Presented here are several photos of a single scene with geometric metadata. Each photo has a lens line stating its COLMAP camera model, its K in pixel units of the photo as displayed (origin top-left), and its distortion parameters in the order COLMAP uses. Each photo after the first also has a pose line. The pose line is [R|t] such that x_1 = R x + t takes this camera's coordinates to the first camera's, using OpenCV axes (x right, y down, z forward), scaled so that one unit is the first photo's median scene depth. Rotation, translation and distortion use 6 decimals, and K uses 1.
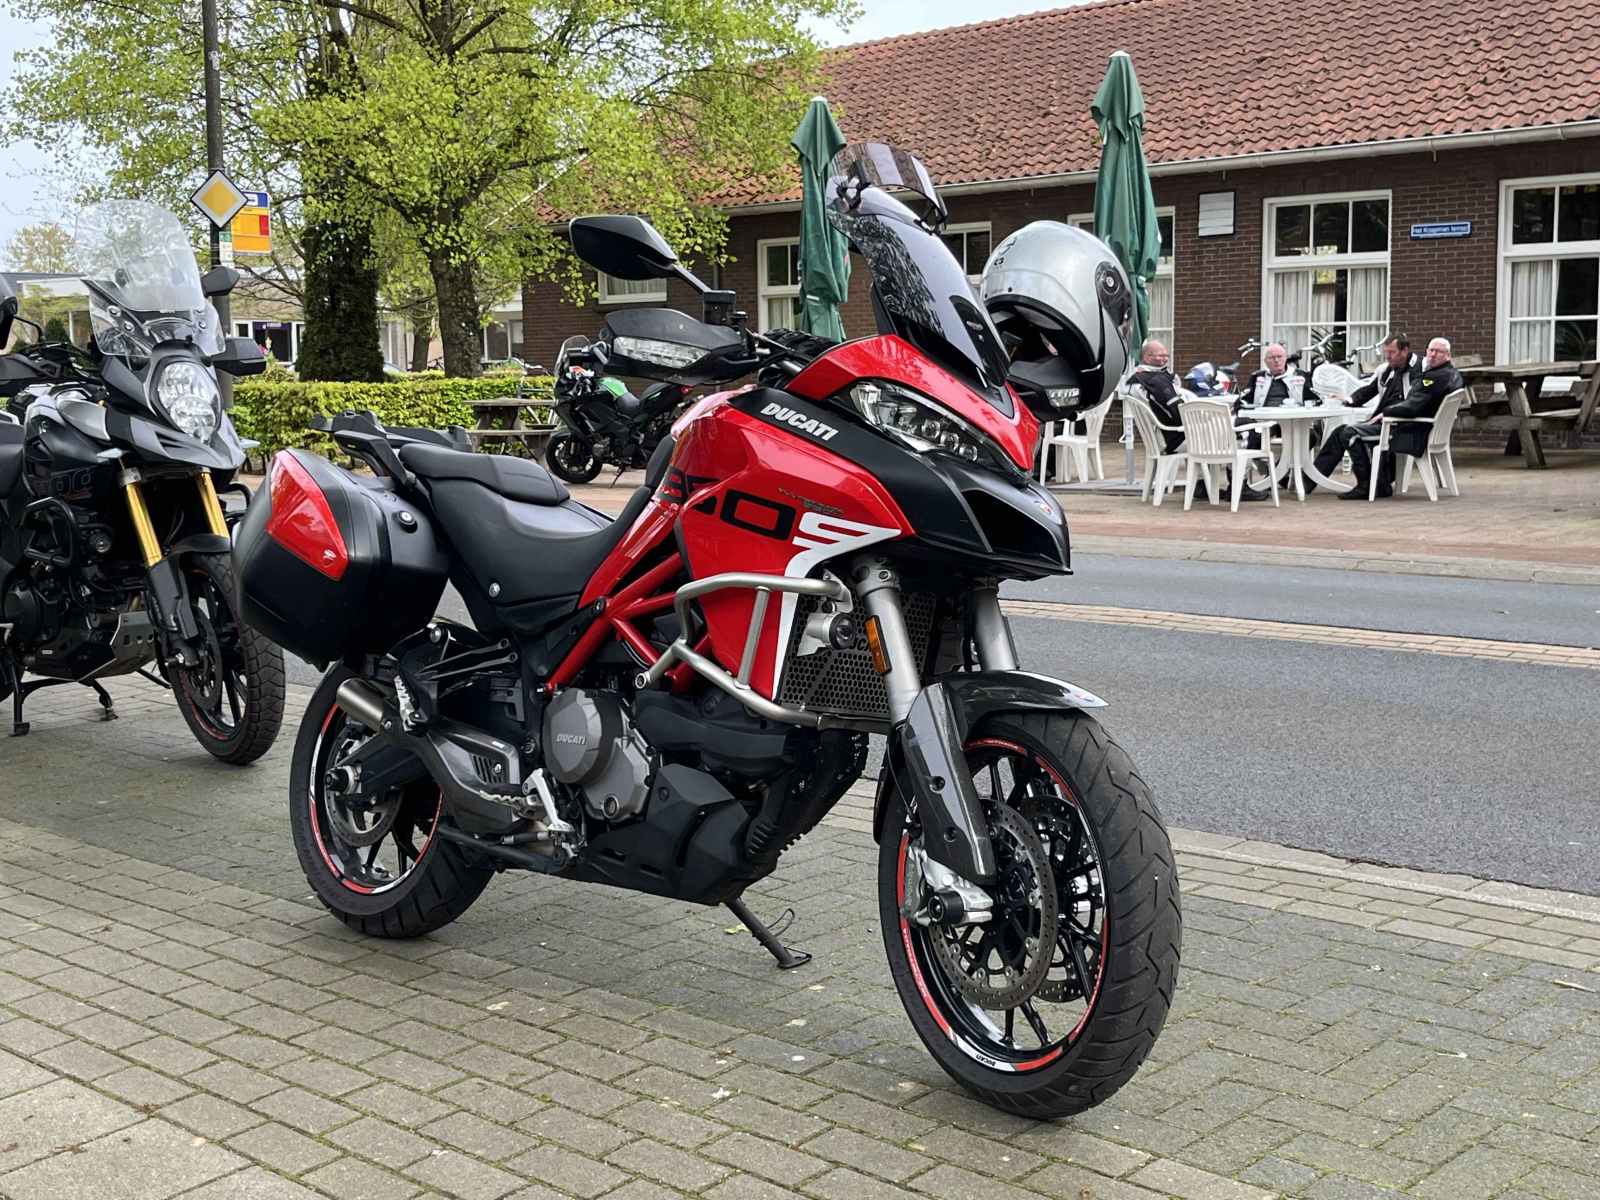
lens RADIAL K [[2072.1, 0, 801.7], [0, 2072.1, 603.1], [0, 0, 1]] dist [0.049692, 0.000000]
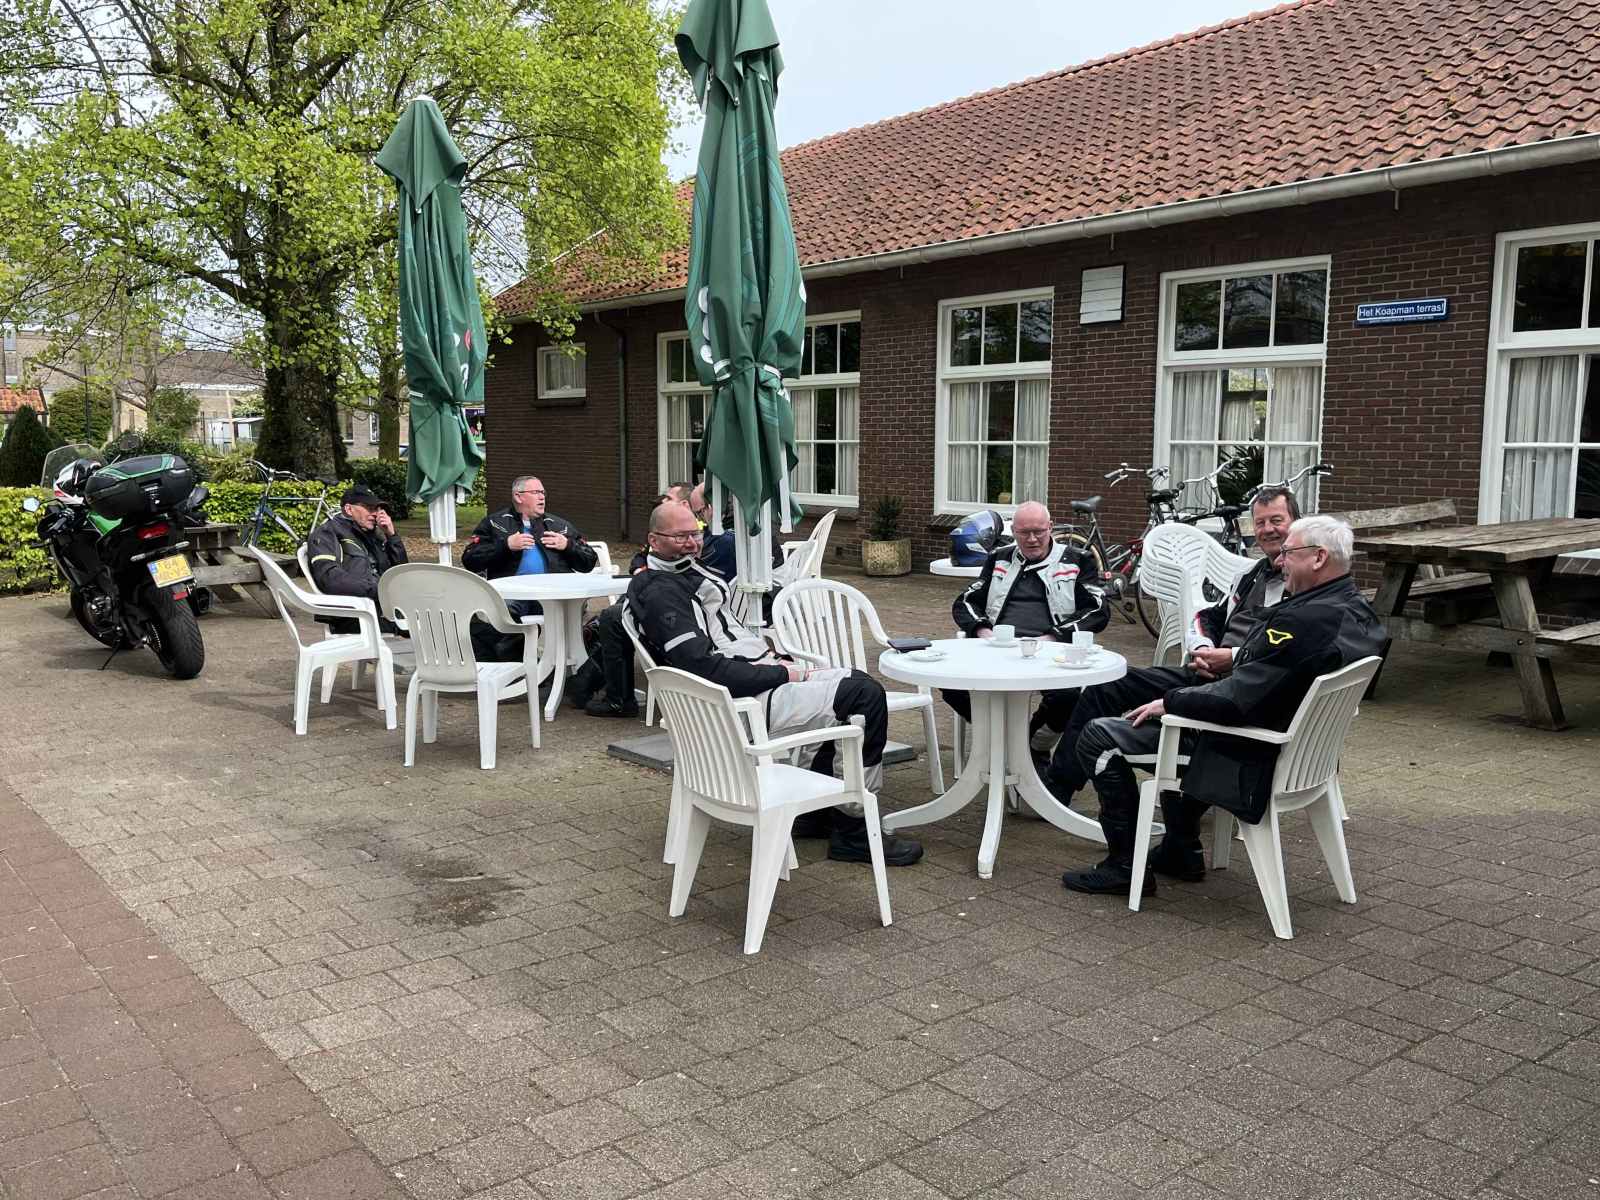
lens RADIAL K [[1367.4, 0, 795.8], [0, 1367.4, 599.2], [0, 0, 1]] dist [0.049923, -0.042038]
pose [[0.989275, 0.036139, -0.141524, 0.177299], [-0.035882, 0.999346, 0.004364, -0.079537], [0.141590, 0.000761, 0.989925, 0.523741]]
